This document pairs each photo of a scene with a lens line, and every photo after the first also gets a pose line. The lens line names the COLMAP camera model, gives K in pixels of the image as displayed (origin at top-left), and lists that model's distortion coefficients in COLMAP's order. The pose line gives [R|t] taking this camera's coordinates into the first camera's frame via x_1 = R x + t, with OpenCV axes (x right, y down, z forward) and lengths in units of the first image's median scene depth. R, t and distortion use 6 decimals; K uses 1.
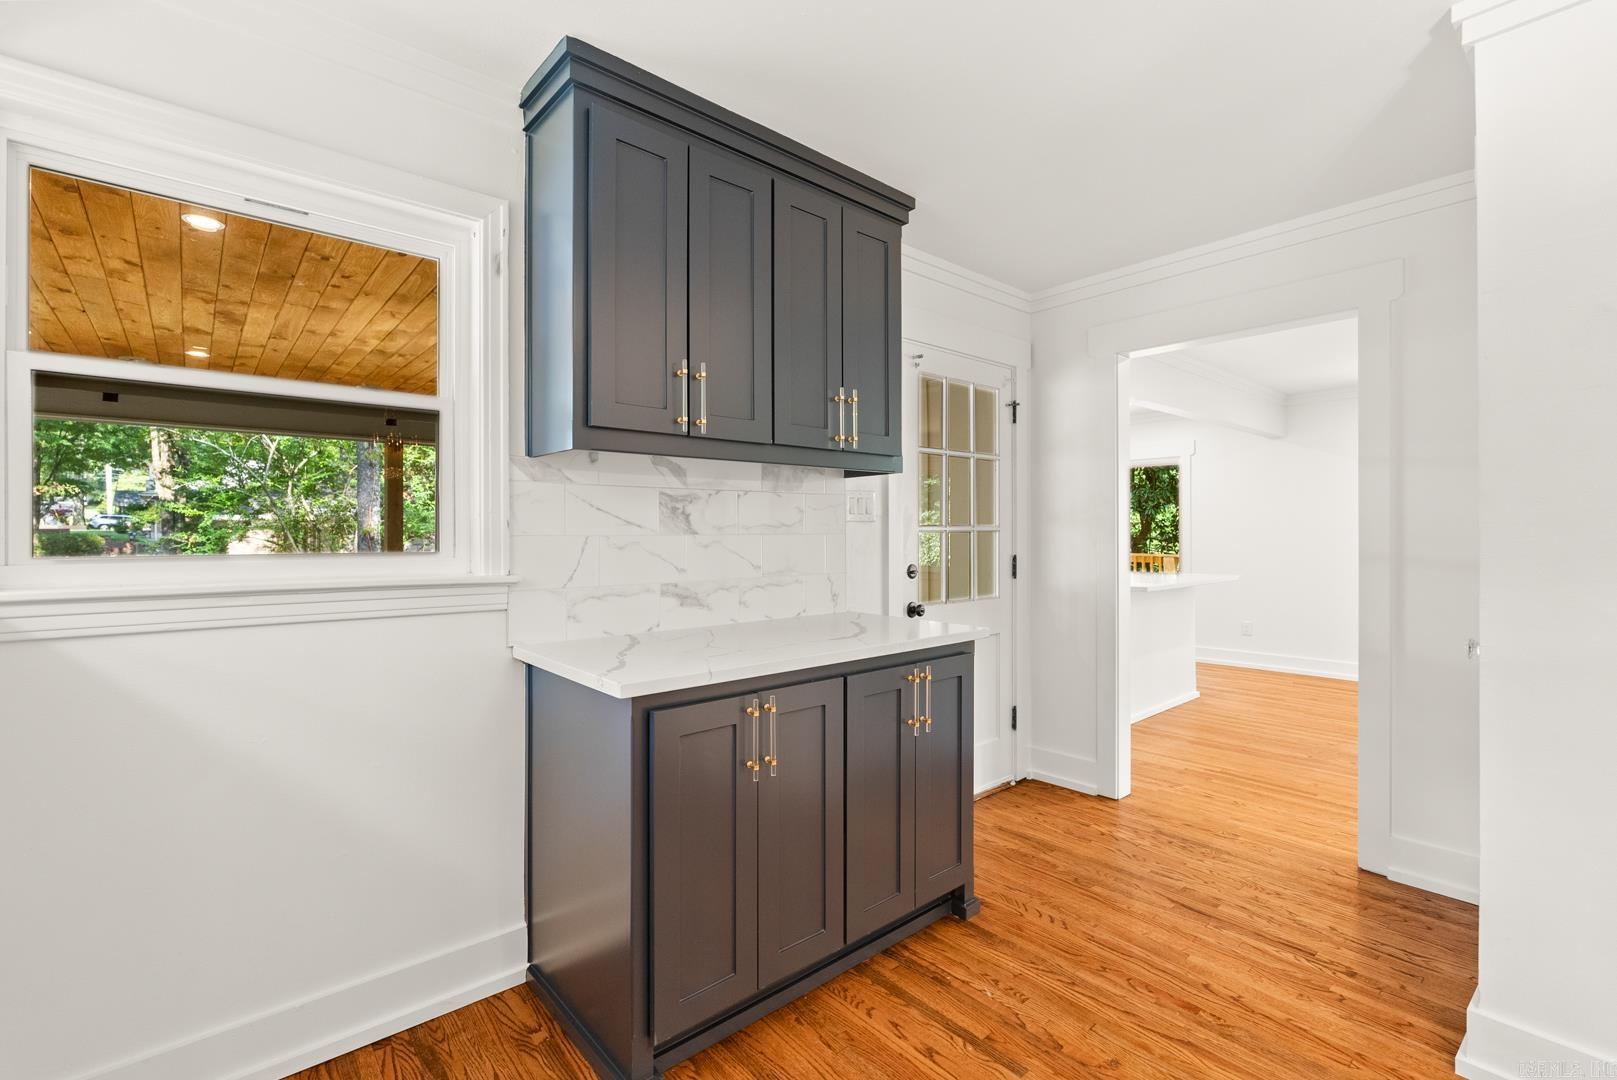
lens RADIAL K [[724.1, 0, 805.7], [0, 724.1, 537.6], [0, 0, 1]] dist [-0.008407, 0.001057]
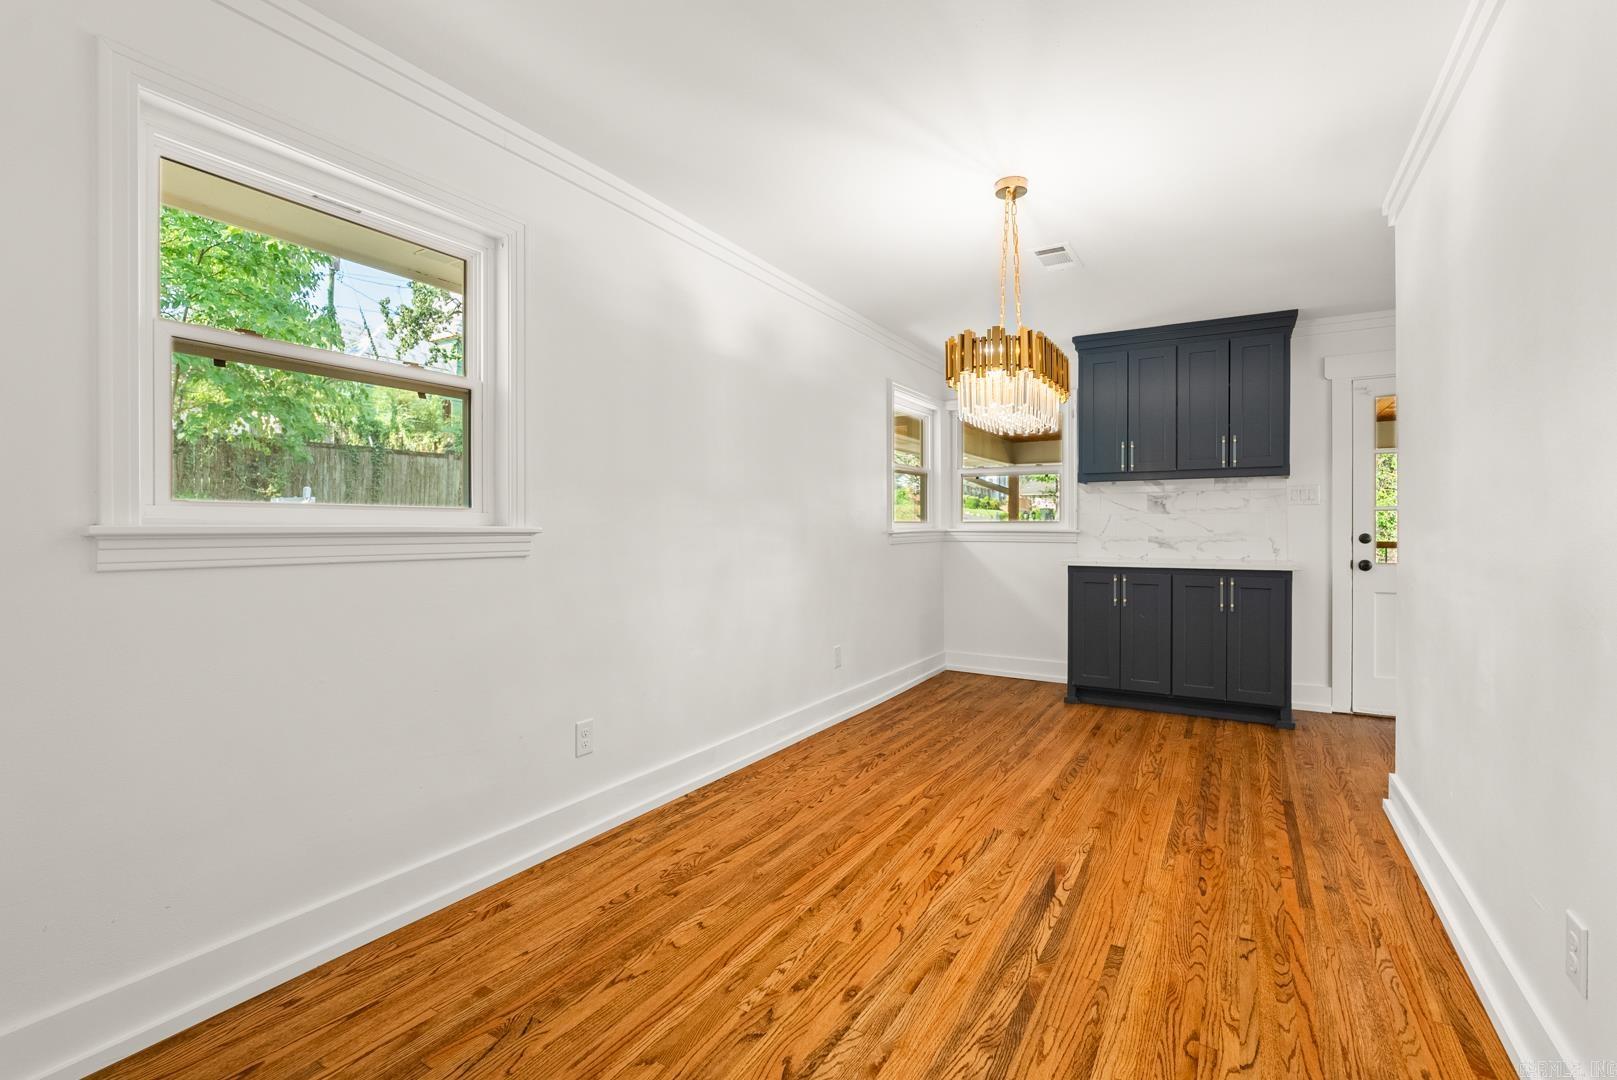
lens RADIAL K [[724.1, 0, 809.6], [0, 724.1, 532.4], [0, 0, 1]] dist [-0.008407, 0.001057]
pose [[0.315494, 0.008221, -0.948892, 1.947671], [-0.008250, 0.999948, 0.005921, 0.058490], [0.948892, 0.005961, 0.315545, -0.835473]]
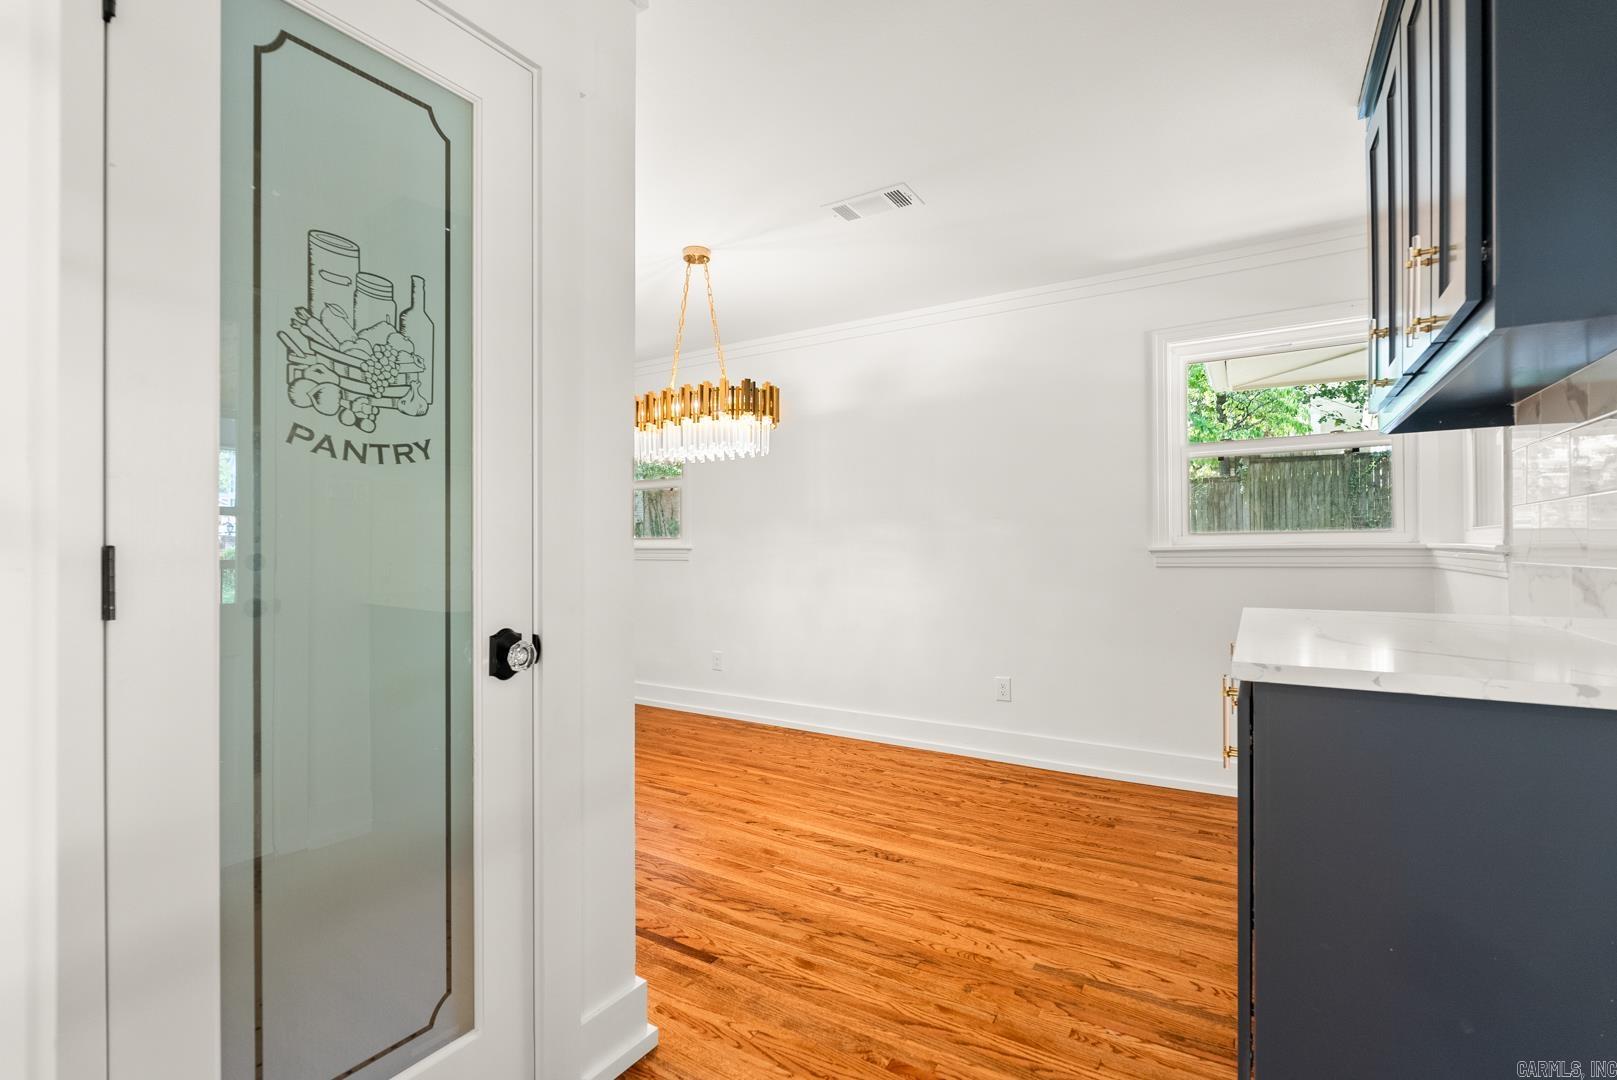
lens RADIAL K [[724.1, 0, 807.0], [0, 724.1, 544.6], [0, 0, 1]] dist [-0.008407, 0.001057]
pose [[-0.955587, 0.003712, -0.294686, 0.906237], [0.003459, 0.999993, 0.001379, 0.051612], [0.294689, 0.000299, -0.955593, 1.822274]]
